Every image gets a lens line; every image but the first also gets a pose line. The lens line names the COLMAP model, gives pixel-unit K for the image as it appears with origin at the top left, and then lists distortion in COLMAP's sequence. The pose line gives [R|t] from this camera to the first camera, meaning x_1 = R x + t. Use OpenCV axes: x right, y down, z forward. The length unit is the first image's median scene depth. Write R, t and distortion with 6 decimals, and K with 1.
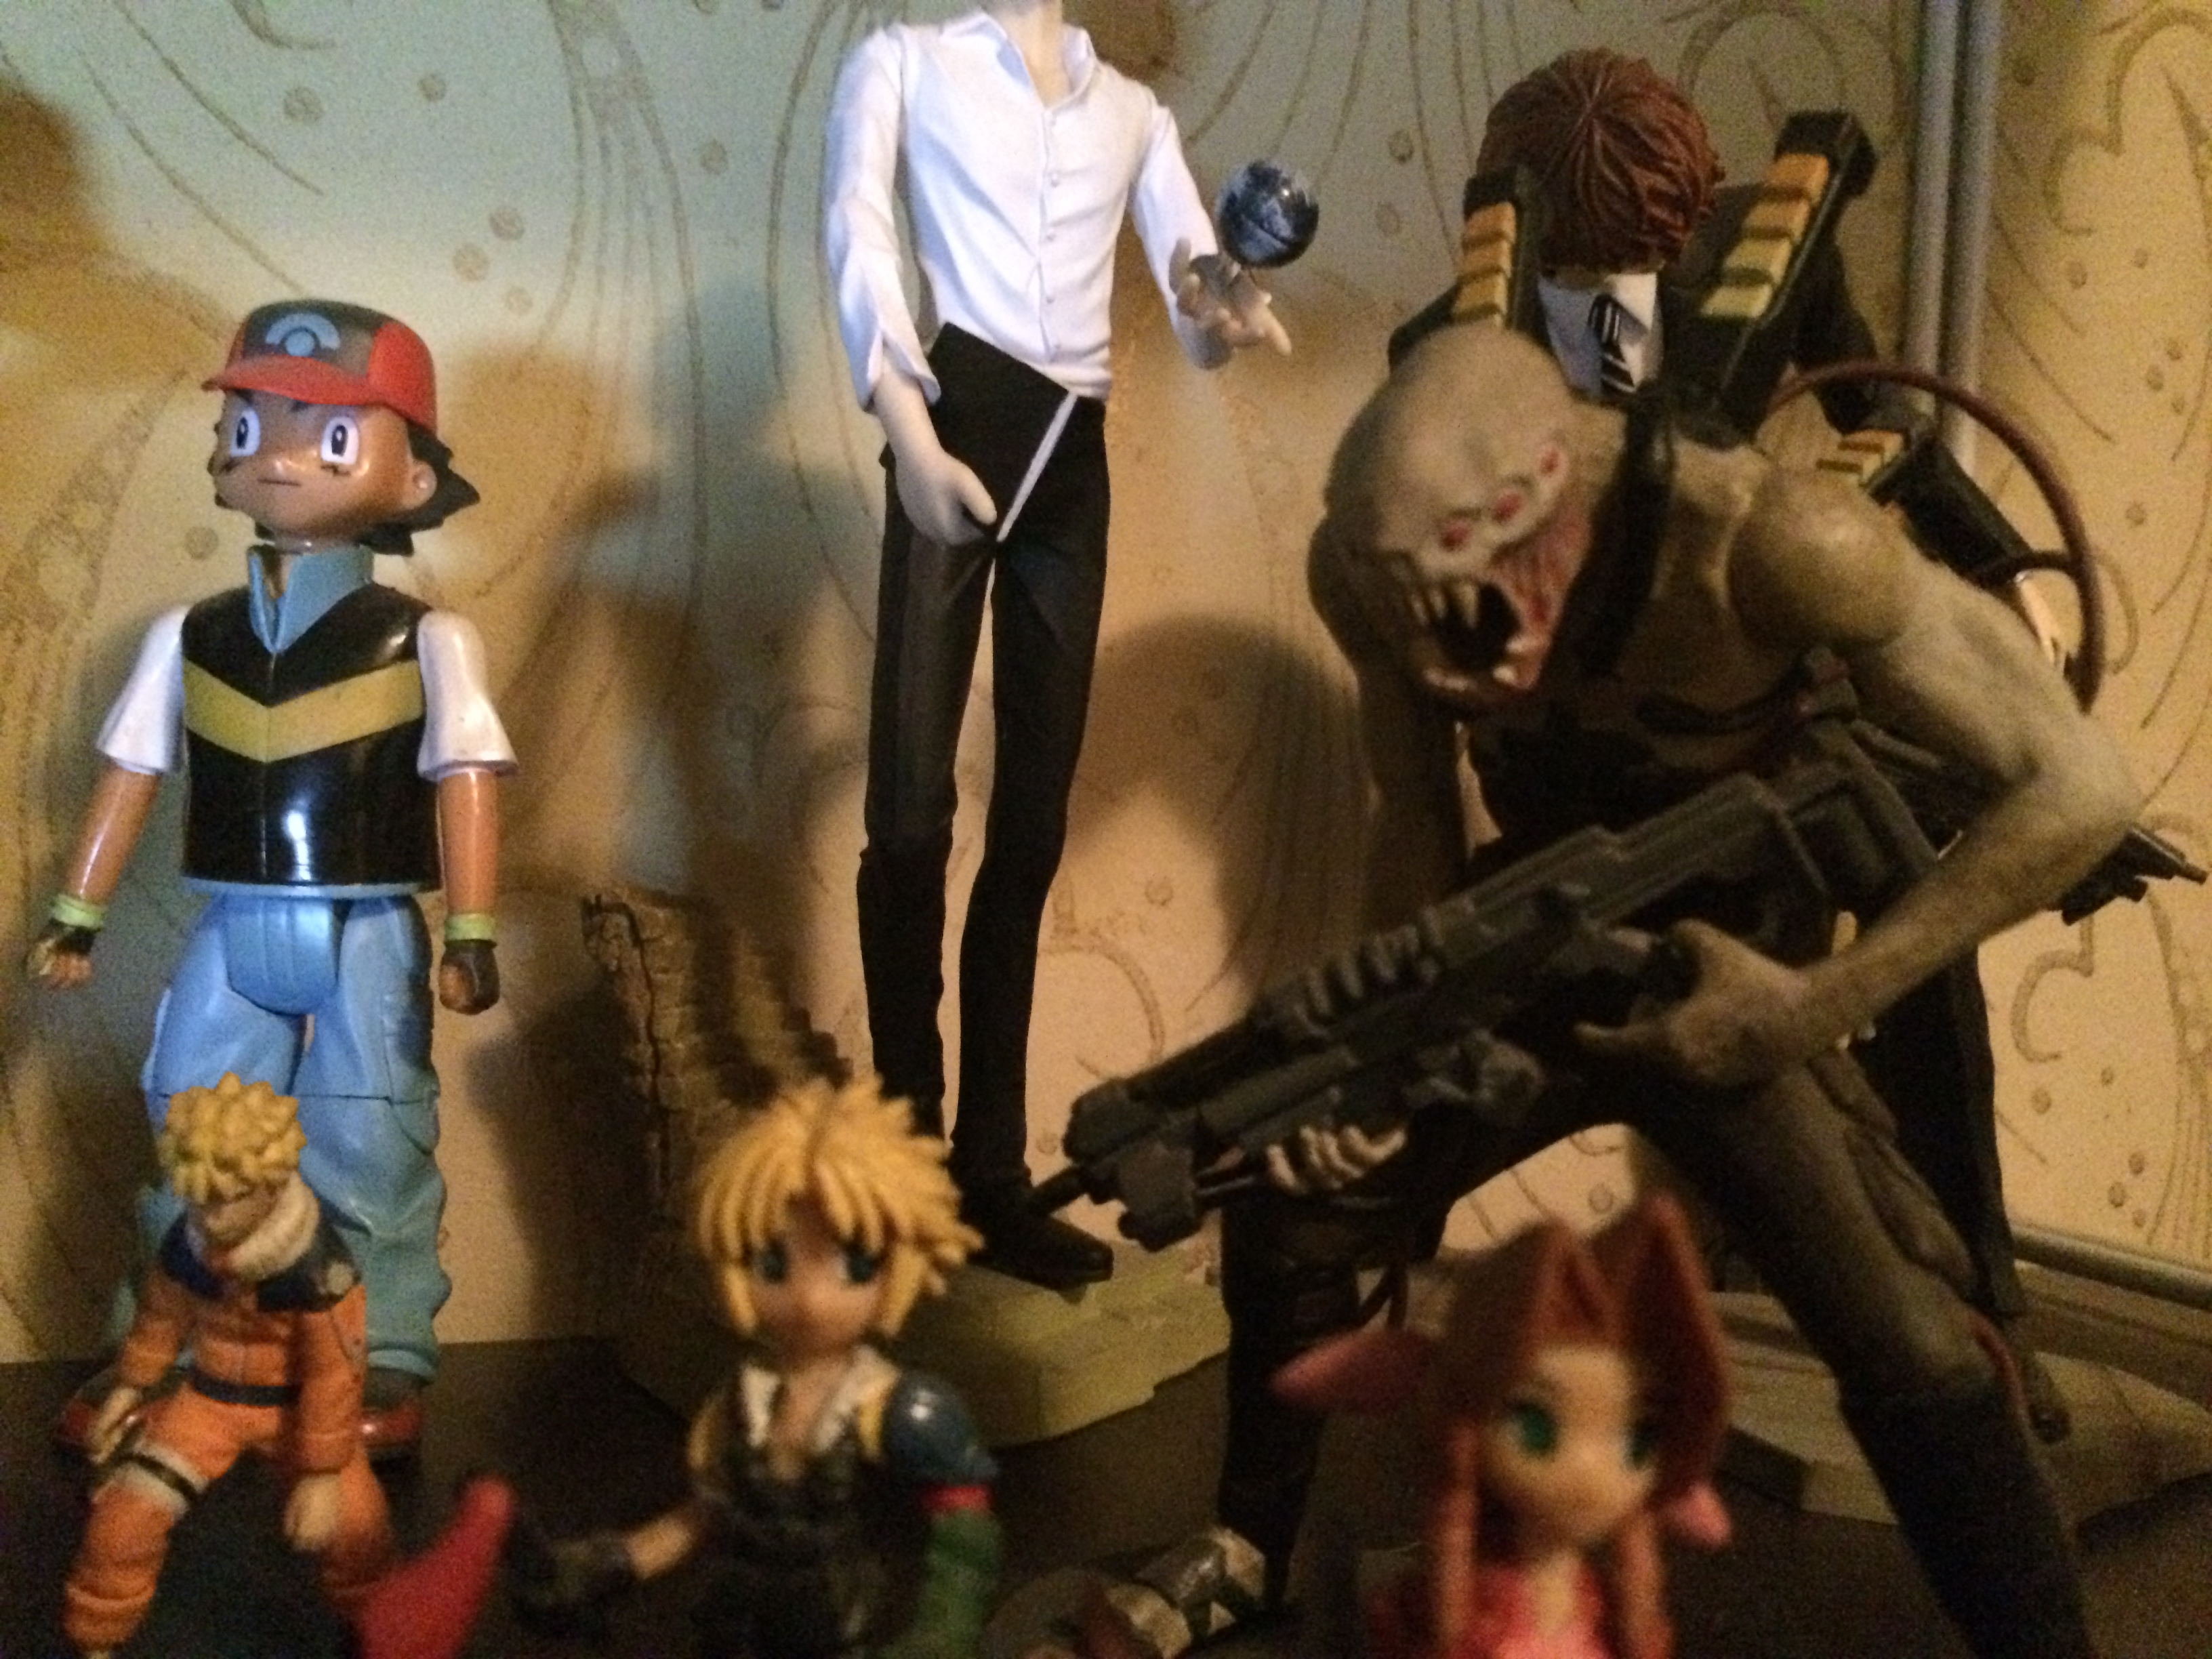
lens RADIAL K [[1958.8, 0, 1102.2], [0, 1958.8, 834.7], [0, 0, 1]] dist [0.045062, -0.005903]
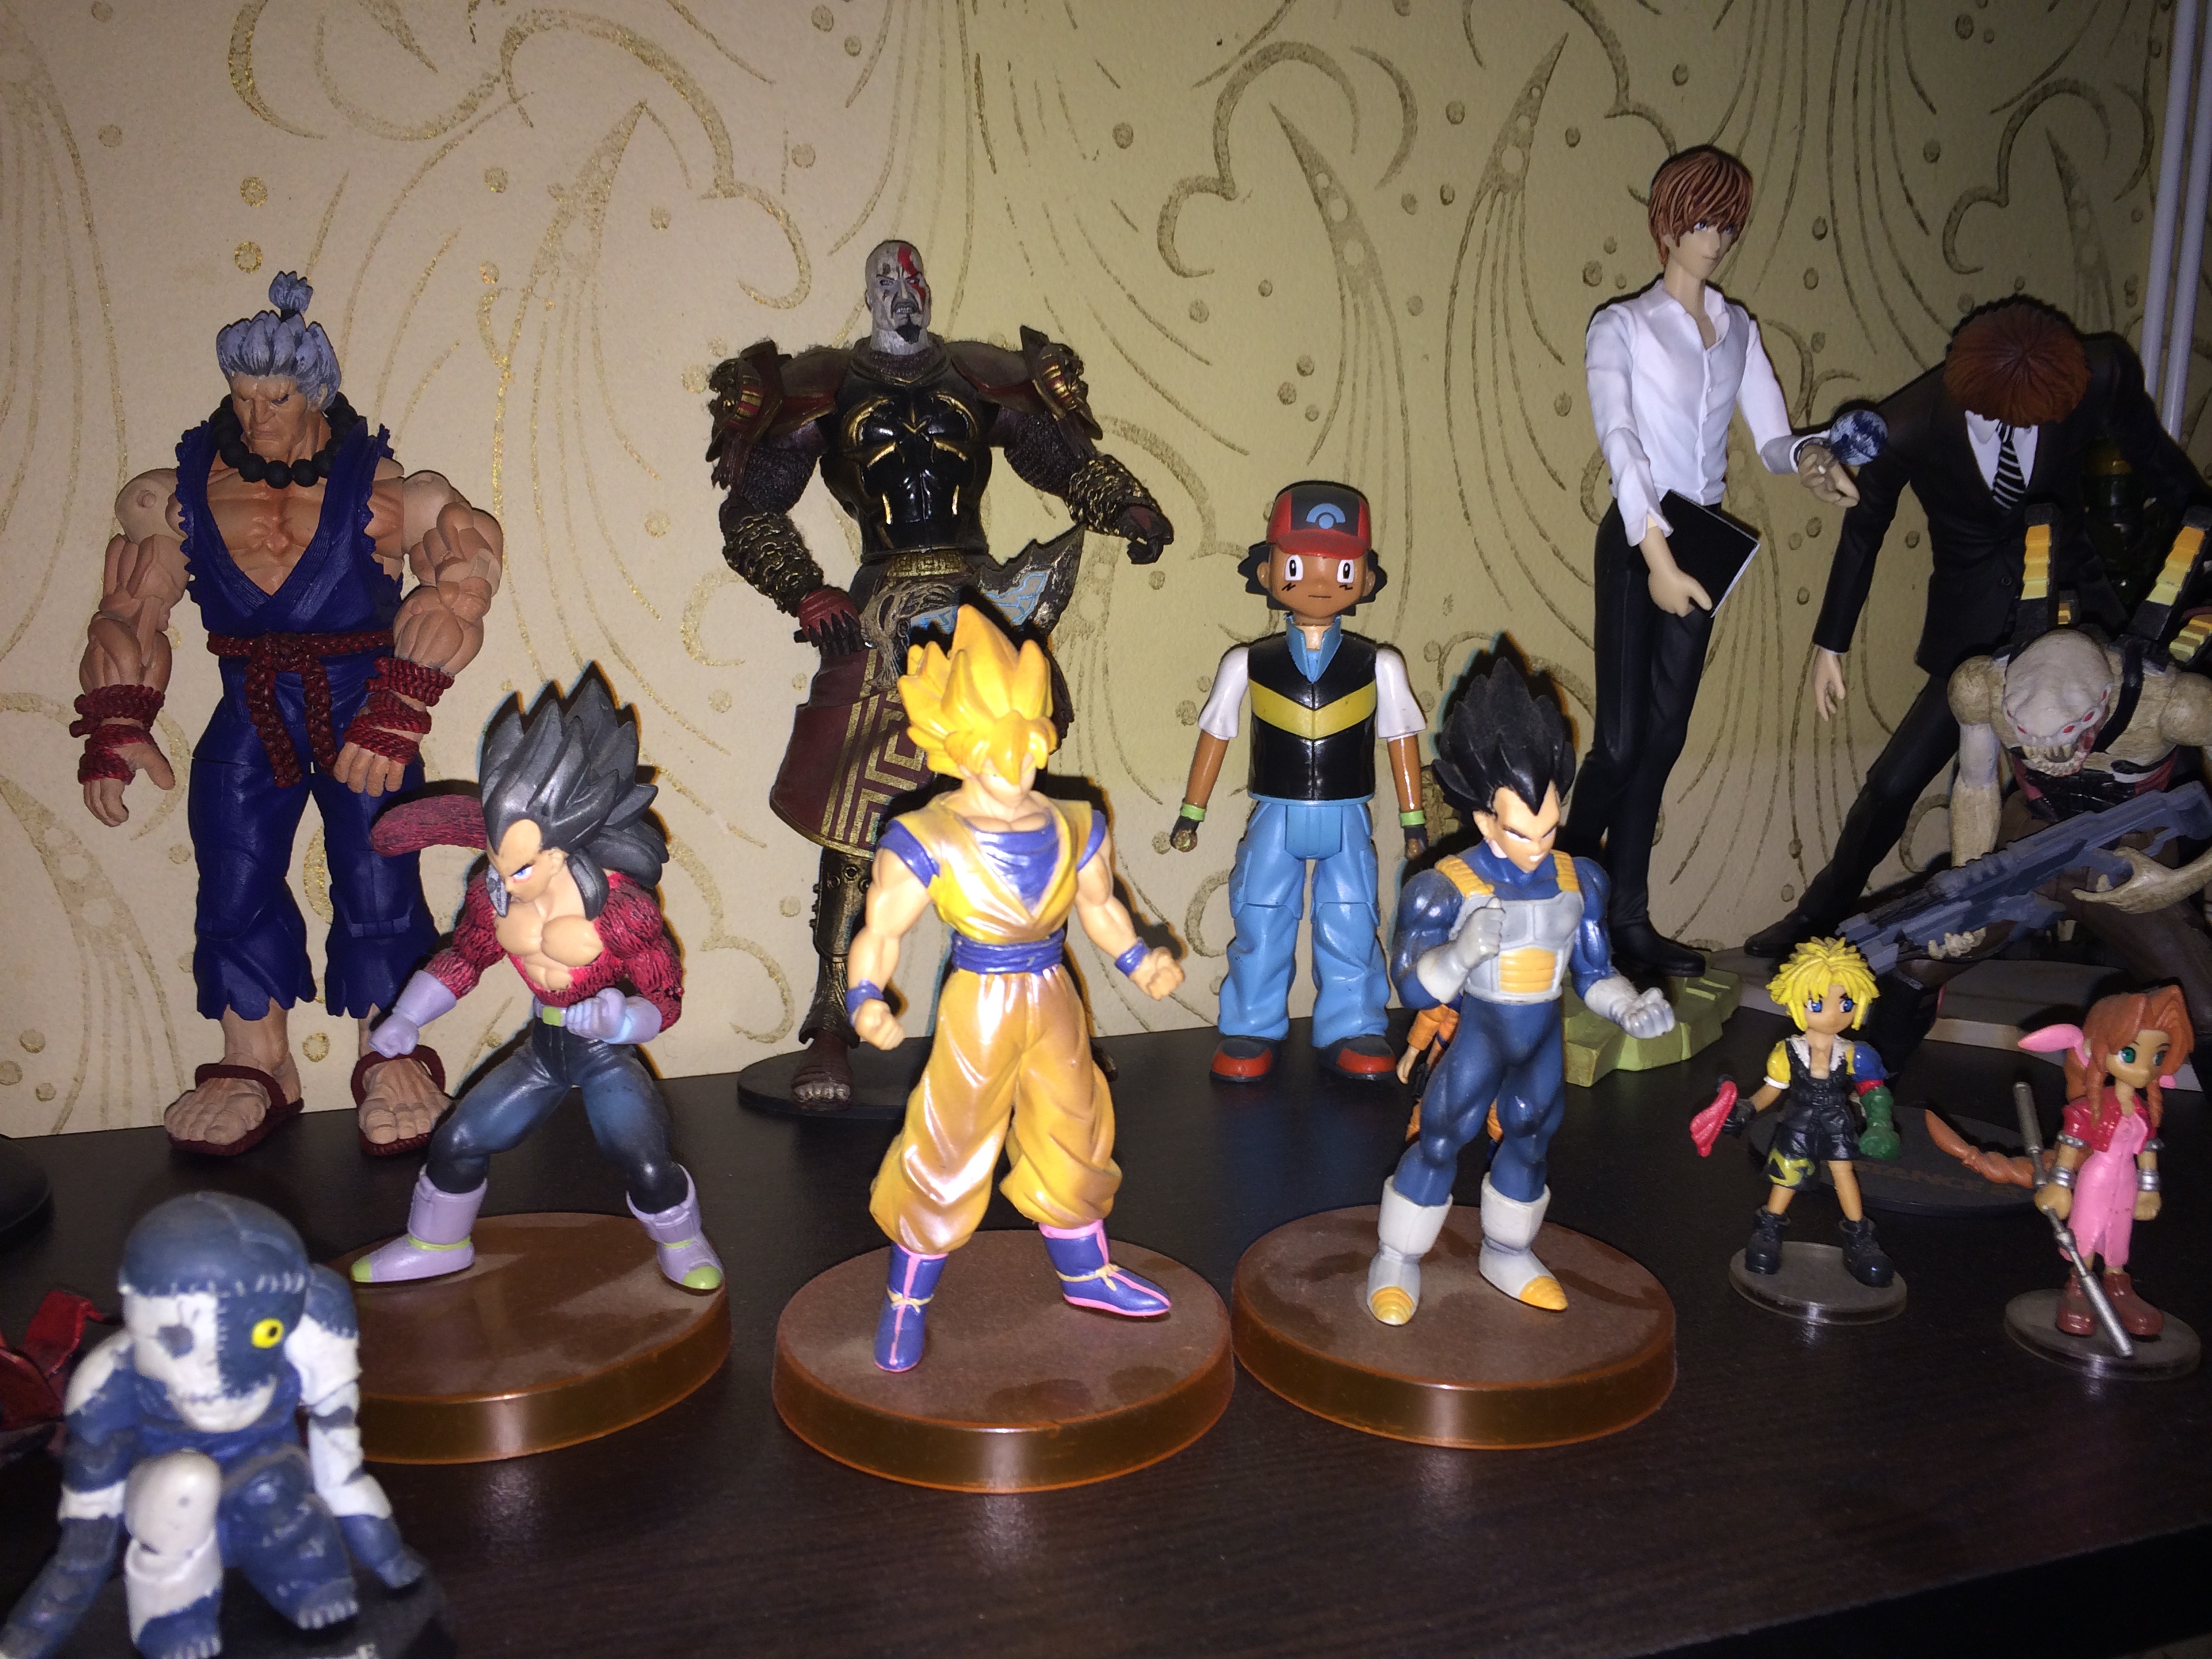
lens RADIAL K [[1958.8, 0, 1110.7], [0, 1958.8, 826.1], [0, 0, 1]] dist [0.045062, -0.005903]
pose [[0.998589, -0.039792, -0.035169, -0.440047], [0.045470, 0.982776, 0.179120, -0.242560], [0.027436, -0.180466, 0.983198, -0.724895]]
